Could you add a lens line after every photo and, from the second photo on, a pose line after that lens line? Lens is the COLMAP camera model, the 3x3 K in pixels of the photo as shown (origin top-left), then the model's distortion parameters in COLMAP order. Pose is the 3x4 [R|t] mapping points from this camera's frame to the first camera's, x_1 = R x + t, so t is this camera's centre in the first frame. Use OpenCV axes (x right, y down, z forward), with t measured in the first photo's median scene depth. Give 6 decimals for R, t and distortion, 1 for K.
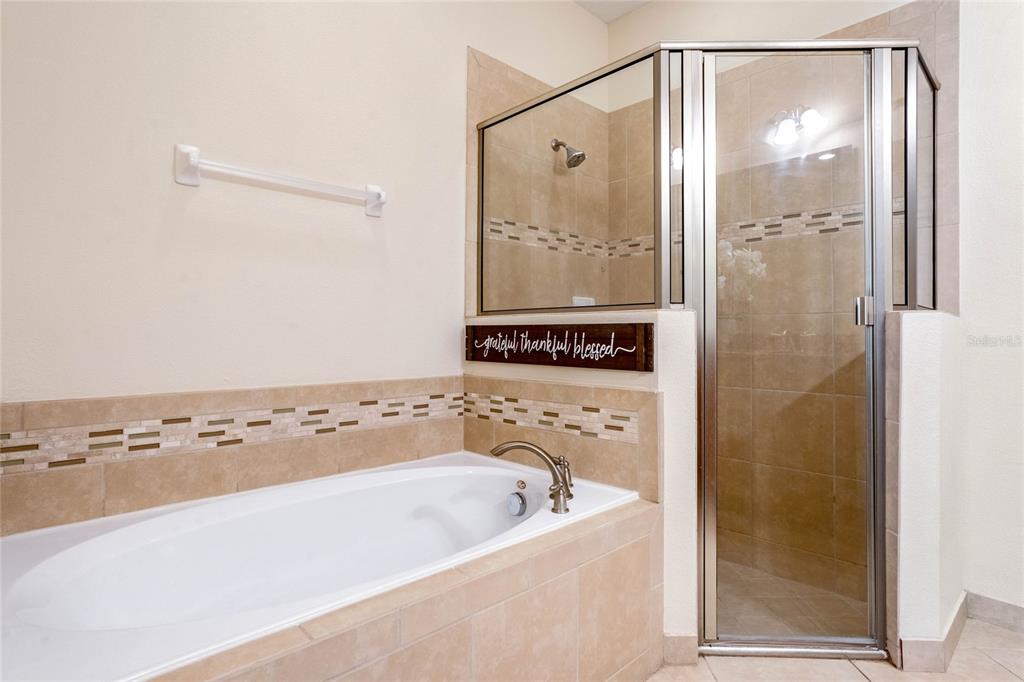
lens RADIAL K [[541.0, 0, 513.0], [0, 541.0, 322.7], [0, 0, 1]] dist [-0.027963, 0.026333]
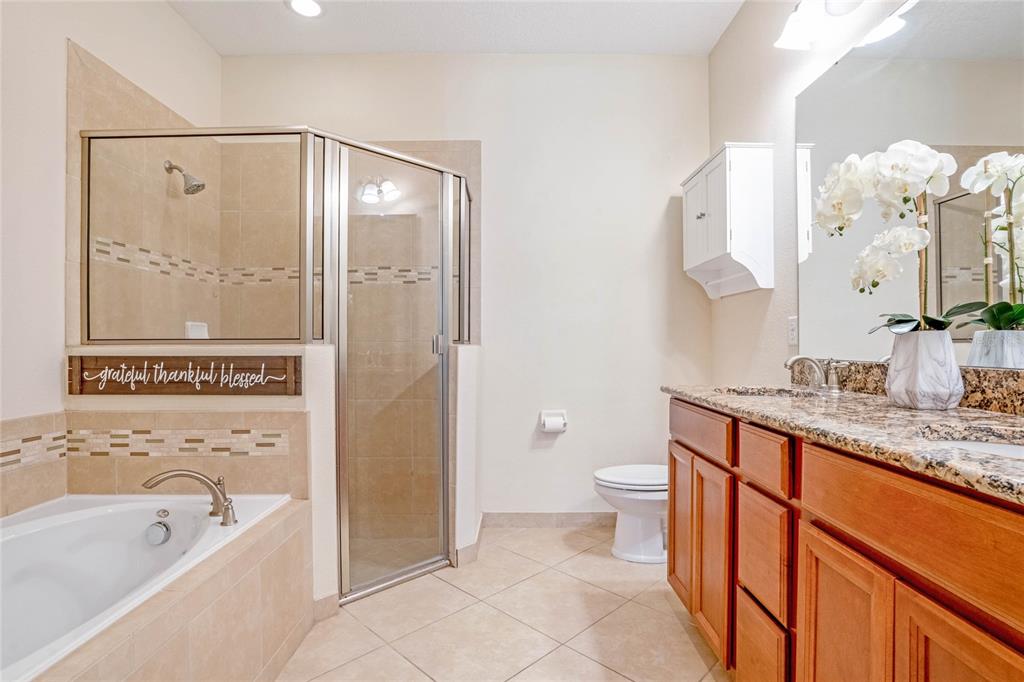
lens RADIAL K [[517.2, 0, 512.0], [0, 517.2, 341.0], [0, 0, 1]] dist [-0.000279, 0.000682]
pose [[0.693380, 0.001212, 0.720571, -0.219793], [-0.016004, 0.999778, 0.013719, -0.048294], [-0.720394, -0.021045, 0.693246, -0.141681]]
